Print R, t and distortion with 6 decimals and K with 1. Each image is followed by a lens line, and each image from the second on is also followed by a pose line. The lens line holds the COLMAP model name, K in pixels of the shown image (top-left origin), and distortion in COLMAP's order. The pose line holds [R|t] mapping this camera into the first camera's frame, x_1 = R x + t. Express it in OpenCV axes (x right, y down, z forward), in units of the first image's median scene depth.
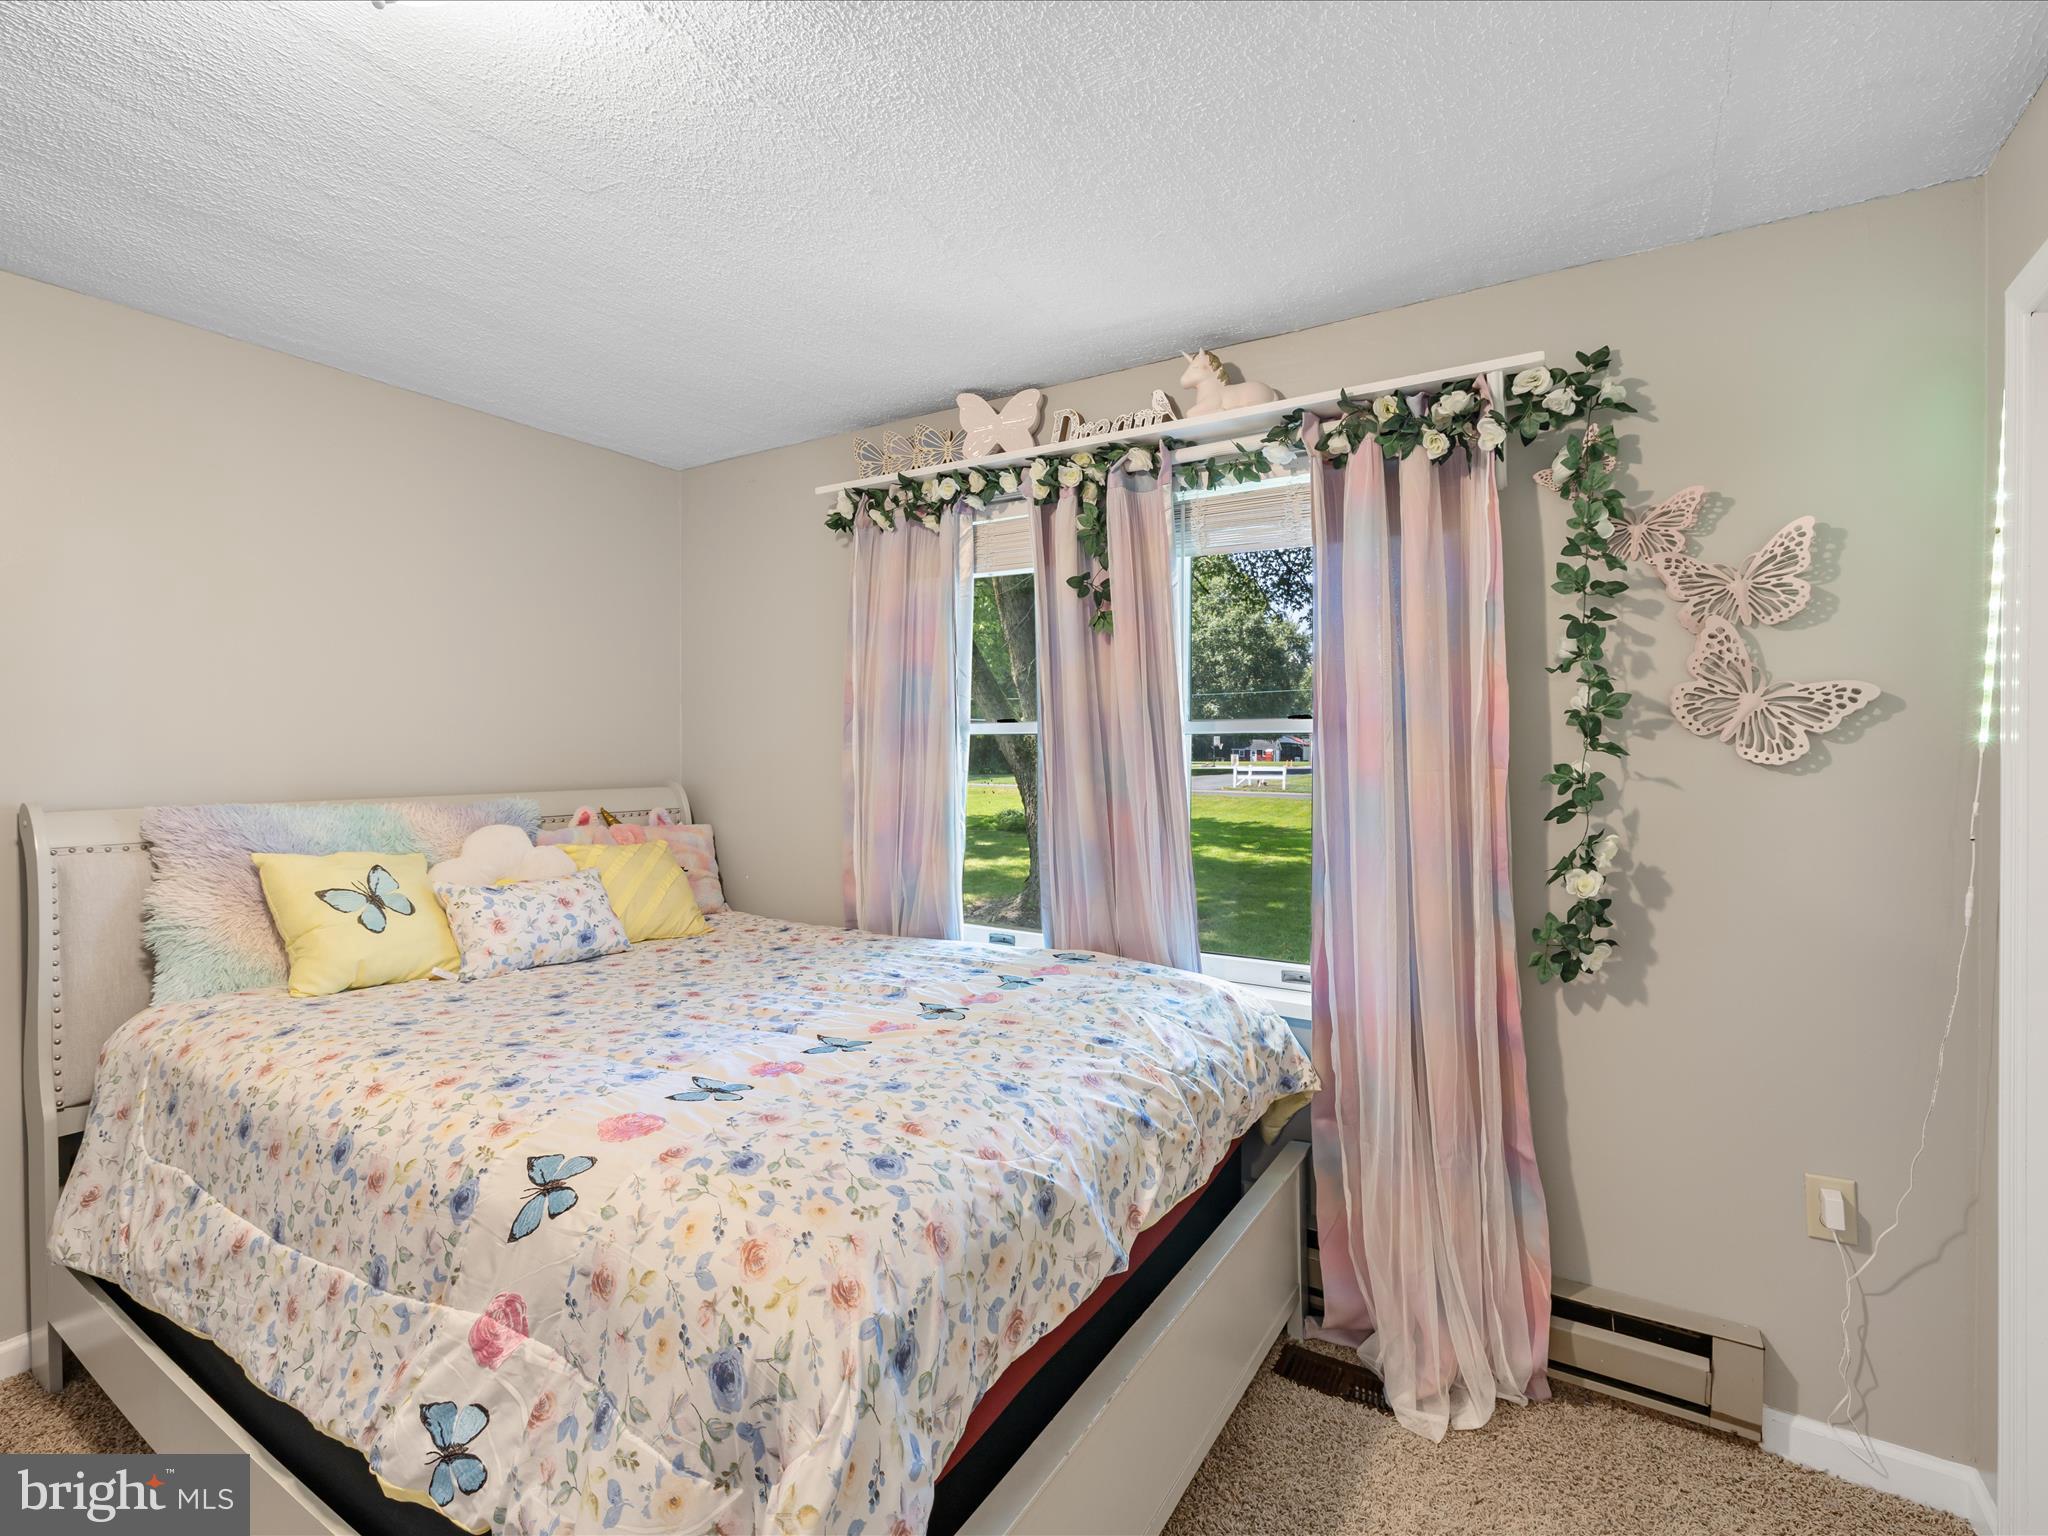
lens RADIAL K [[964.9, 0, 1027.5], [0, 964.9, 755.9], [0, 0, 1]] dist [-0.000008, -0.000079]
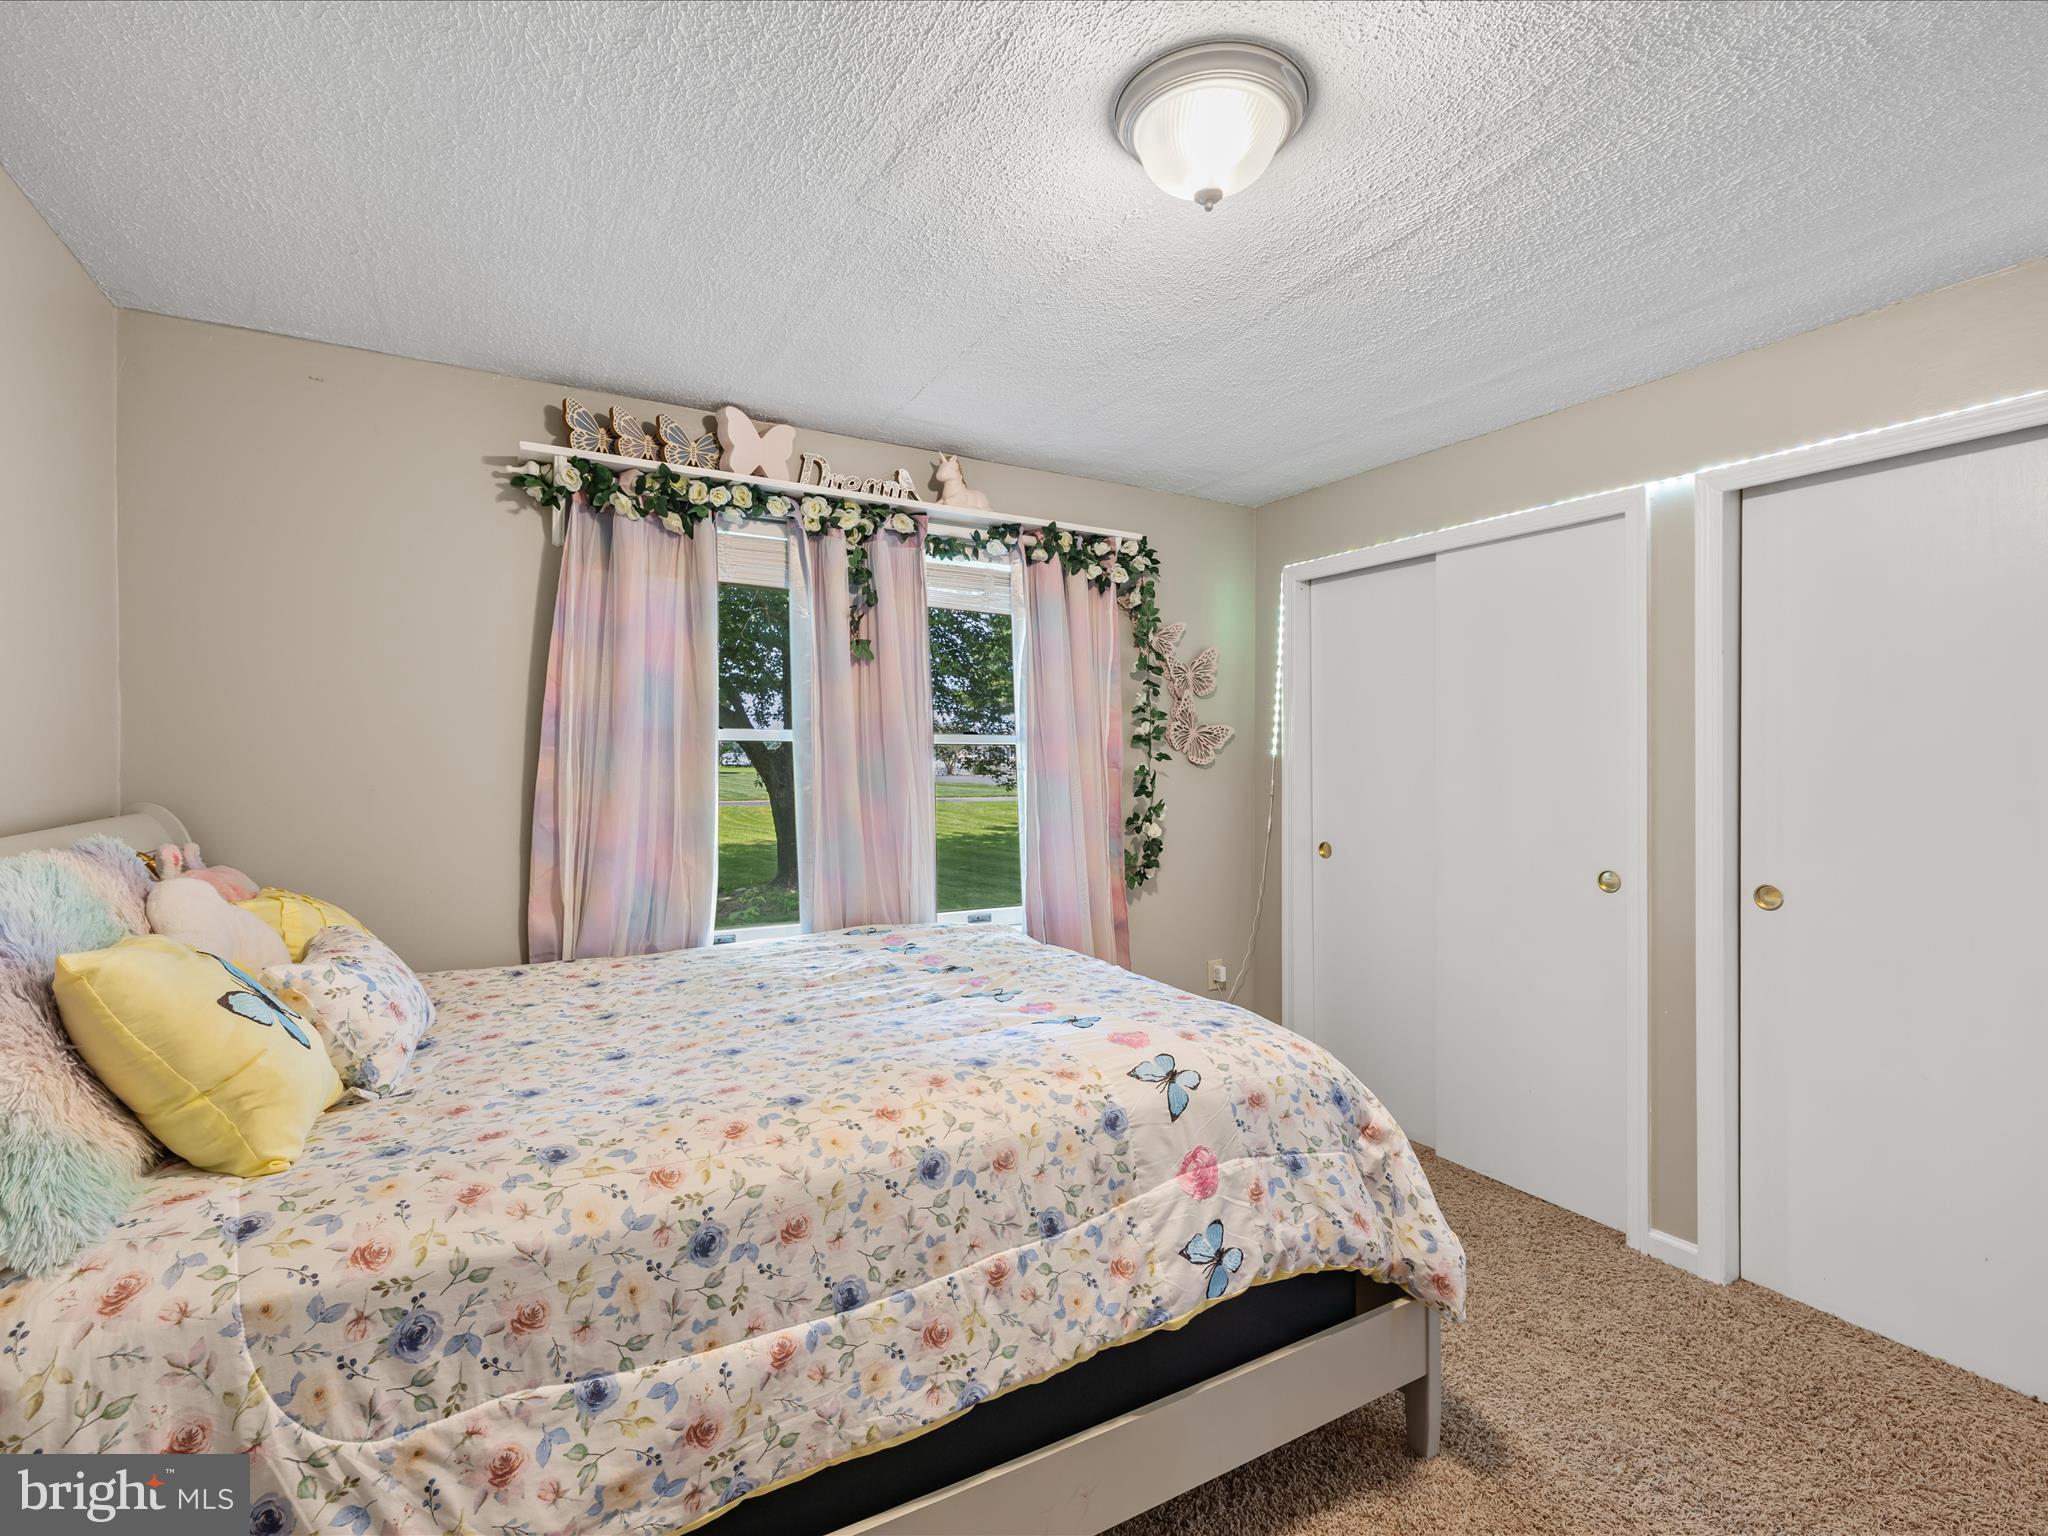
lens RADIAL K [[964.9, 0, 1031.7], [0, 964.9, 763.9], [0, 0, 1]] dist [-0.000008, -0.000079]
pose [[0.473967, -0.005548, 0.880525, -1.105263], [0.001944, 0.999984, 0.005255, -0.003598], [-0.880541, -0.000779, 0.473970, 0.322771]]
